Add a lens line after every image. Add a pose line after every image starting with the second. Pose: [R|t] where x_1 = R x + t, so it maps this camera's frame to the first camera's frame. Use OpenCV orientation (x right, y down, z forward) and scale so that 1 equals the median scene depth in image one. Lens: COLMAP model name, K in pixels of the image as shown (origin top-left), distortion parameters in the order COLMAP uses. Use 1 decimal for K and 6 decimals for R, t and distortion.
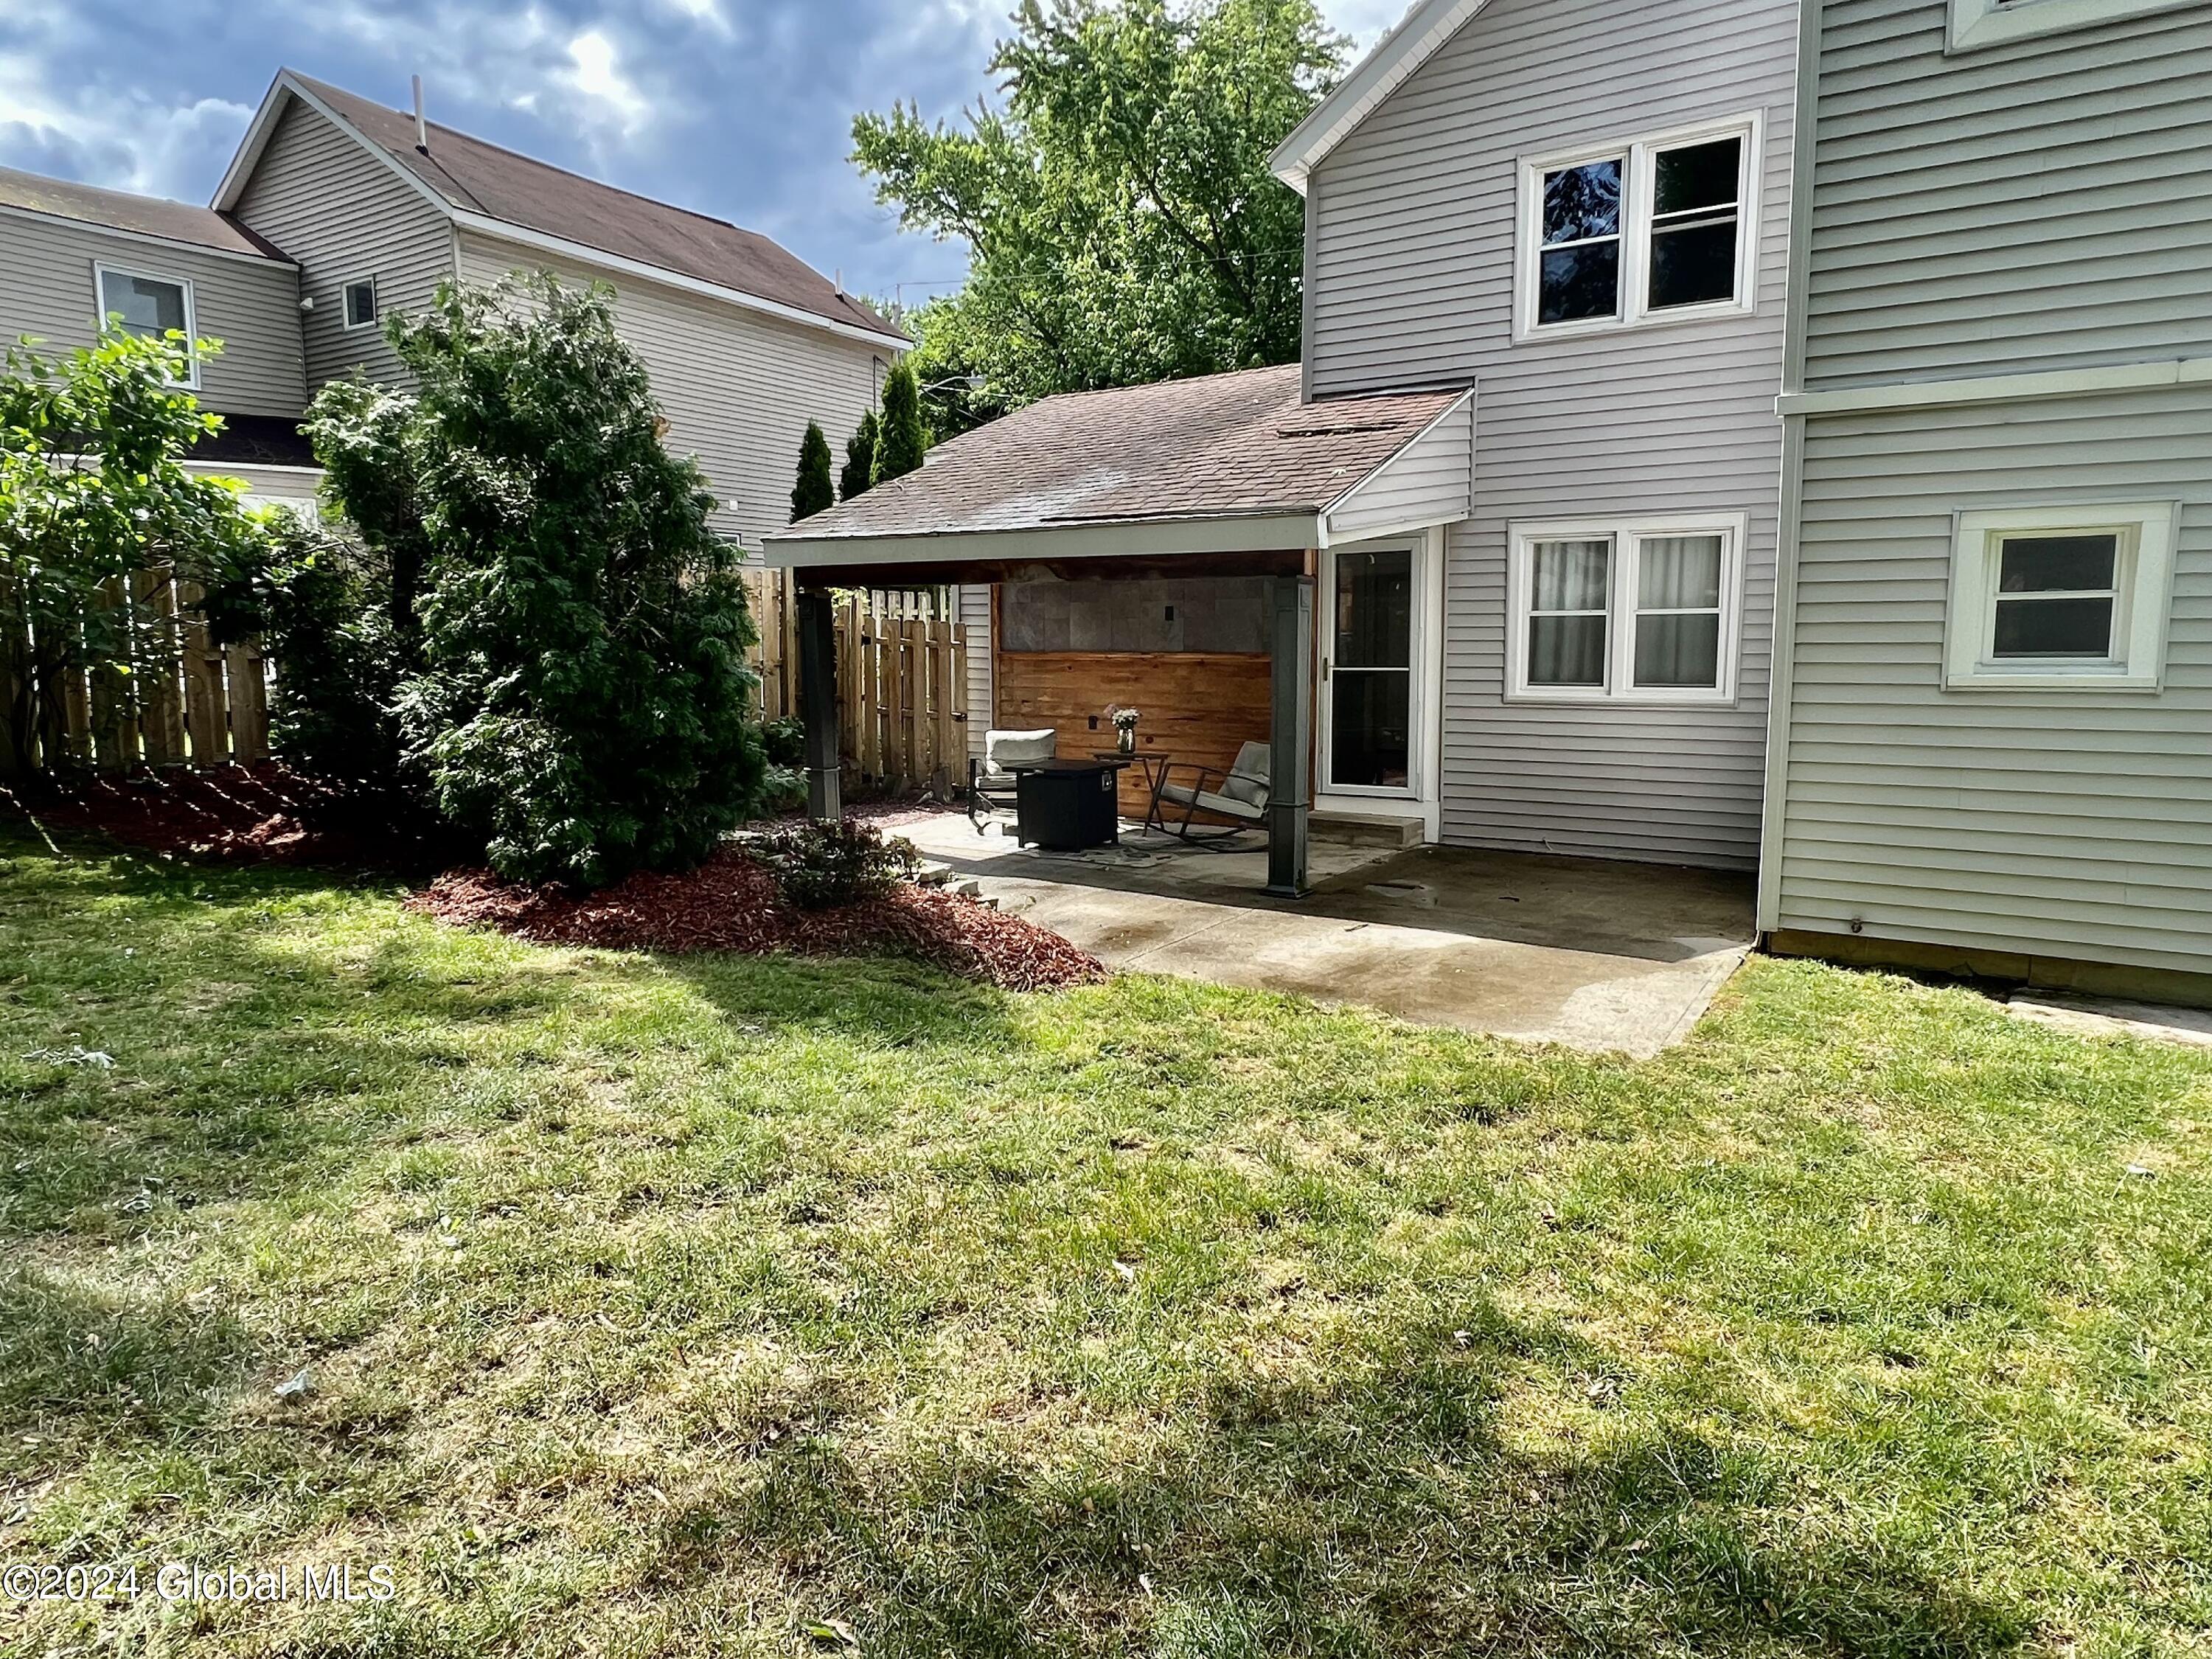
lens RADIAL K [[1469.0, 0, 1106.5], [0, 1469.0, 830.0], [0, 0, 1]] dist [-0.001403, -0.001123]
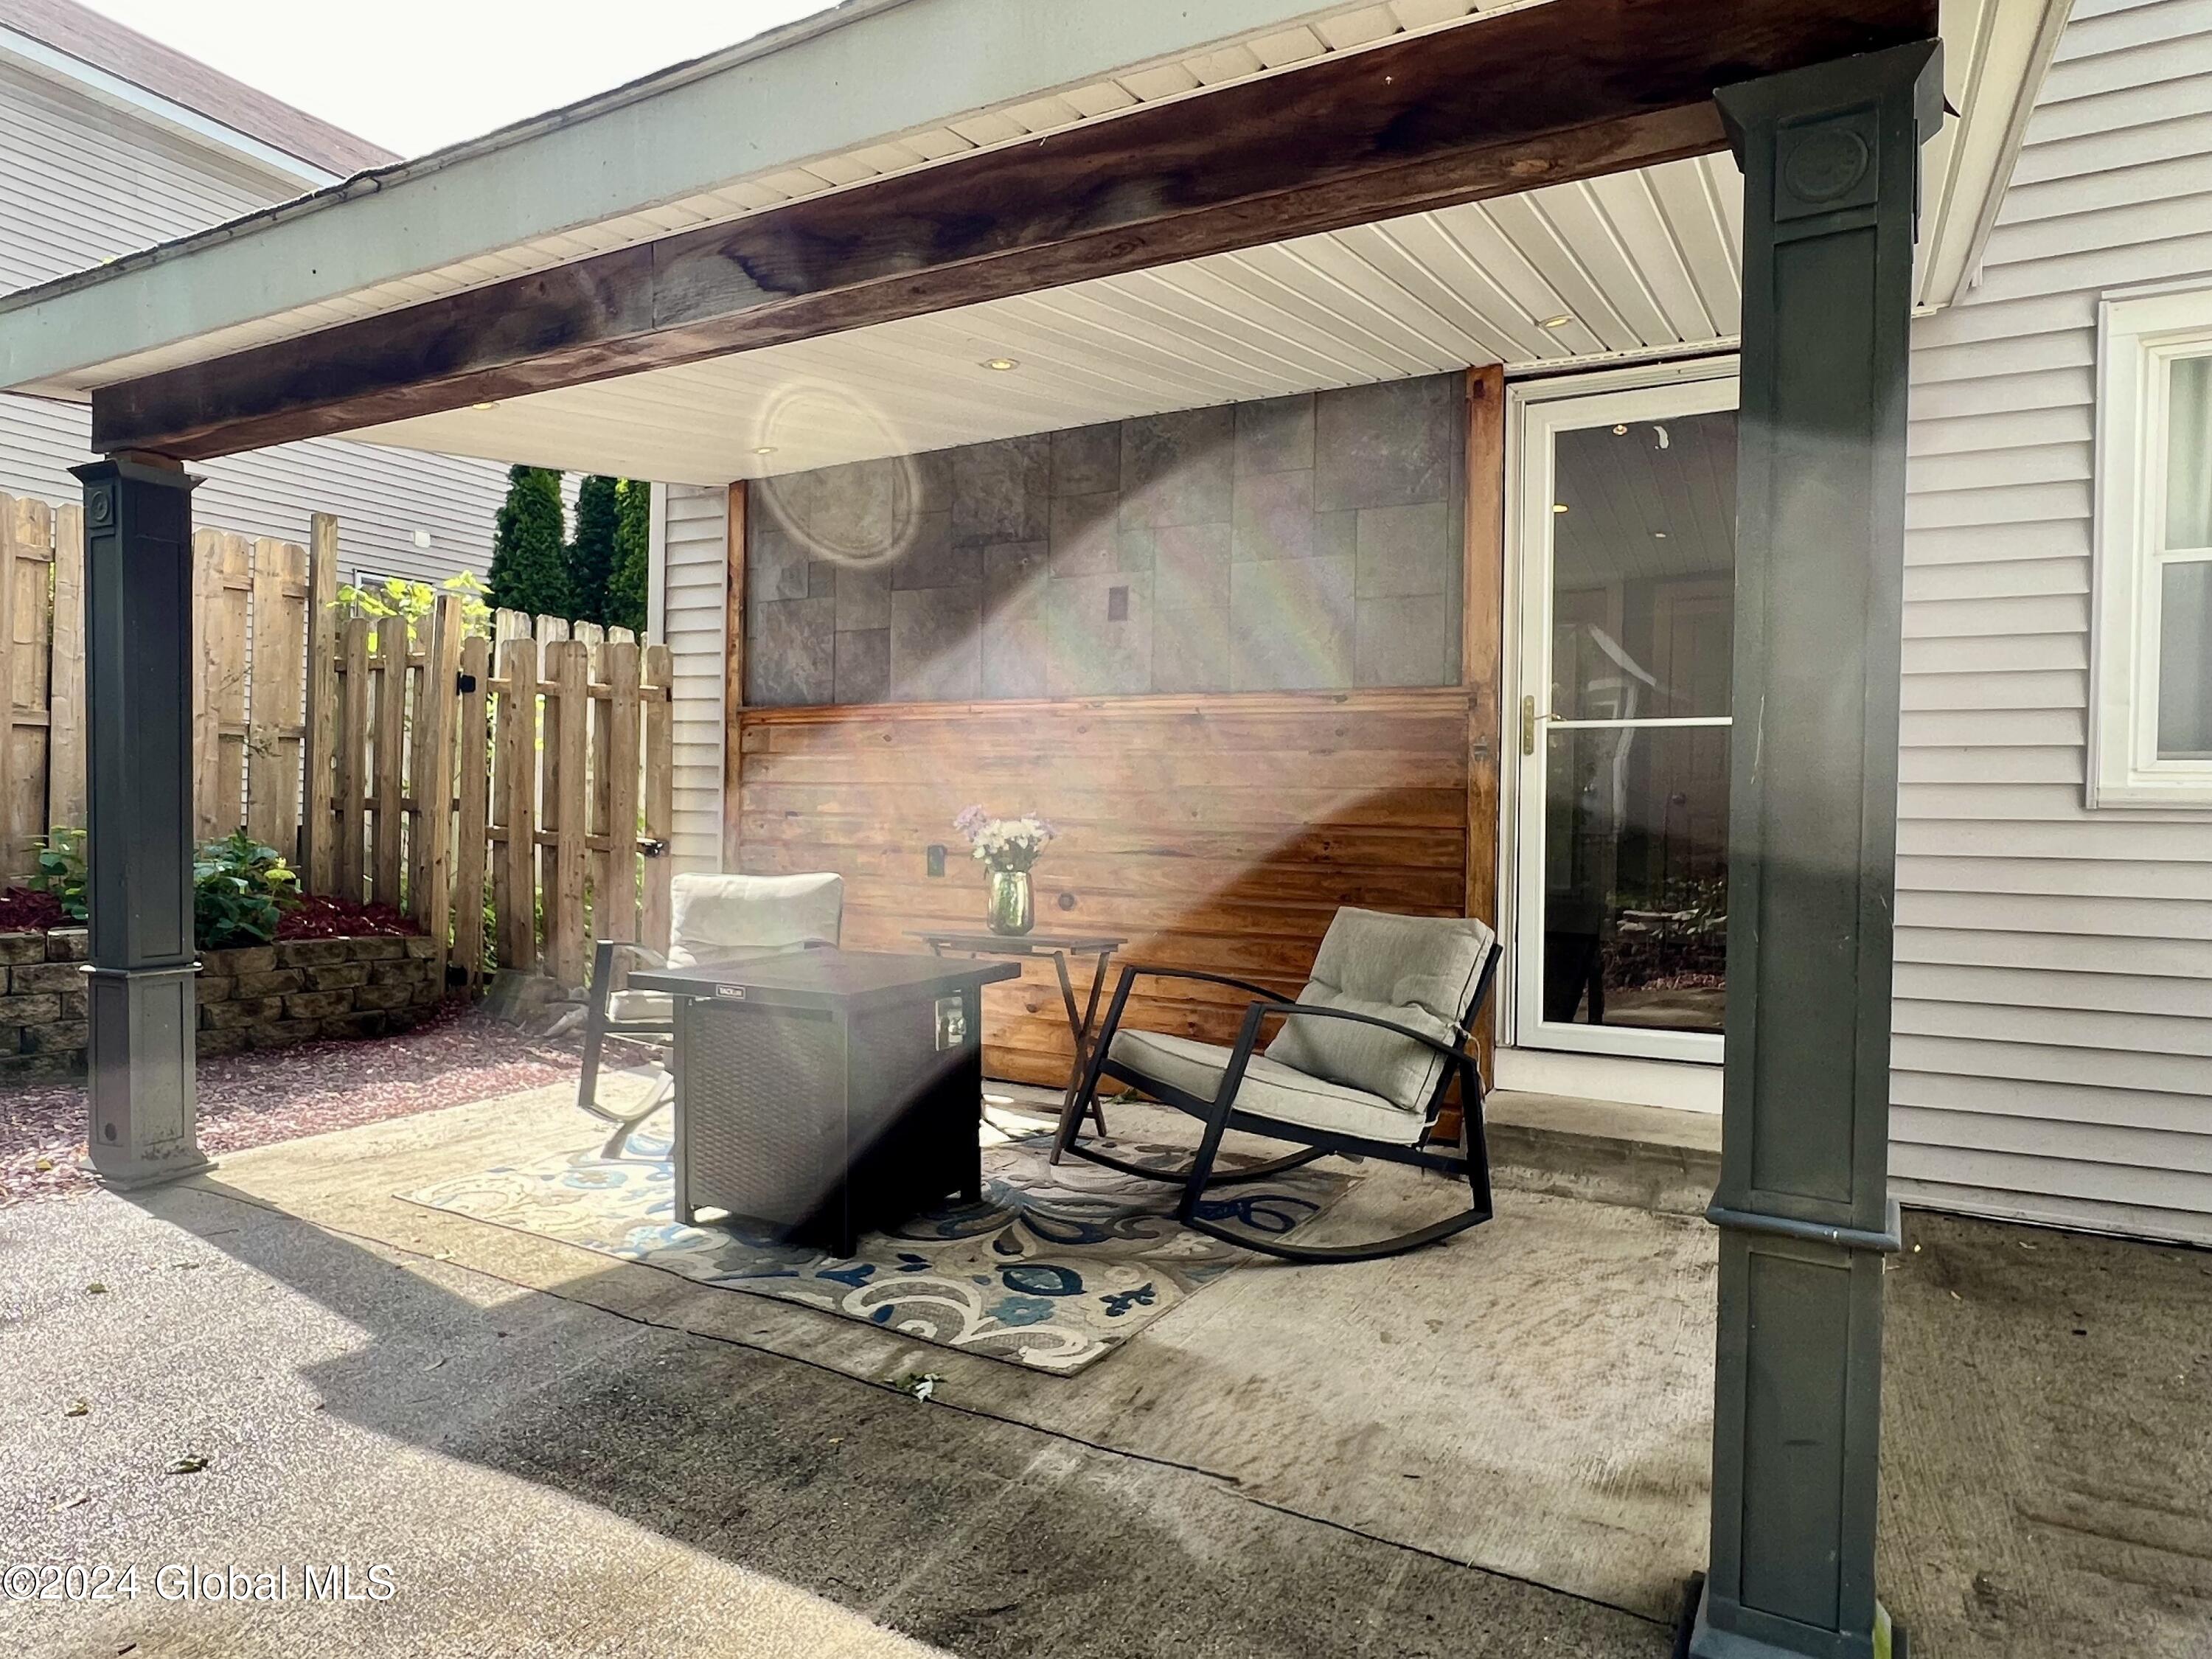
lens RADIAL K [[1469.0, 0, 1103.4], [0, 1469.0, 833.0], [0, 0, 1]] dist [-0.001403, -0.001123]
pose [[0.997228, 0.017567, 0.072310, 0.009568], [-0.009449, 0.993763, -0.111114, -0.035966], [-0.073810, 0.110123, 0.991174, 0.609586]]
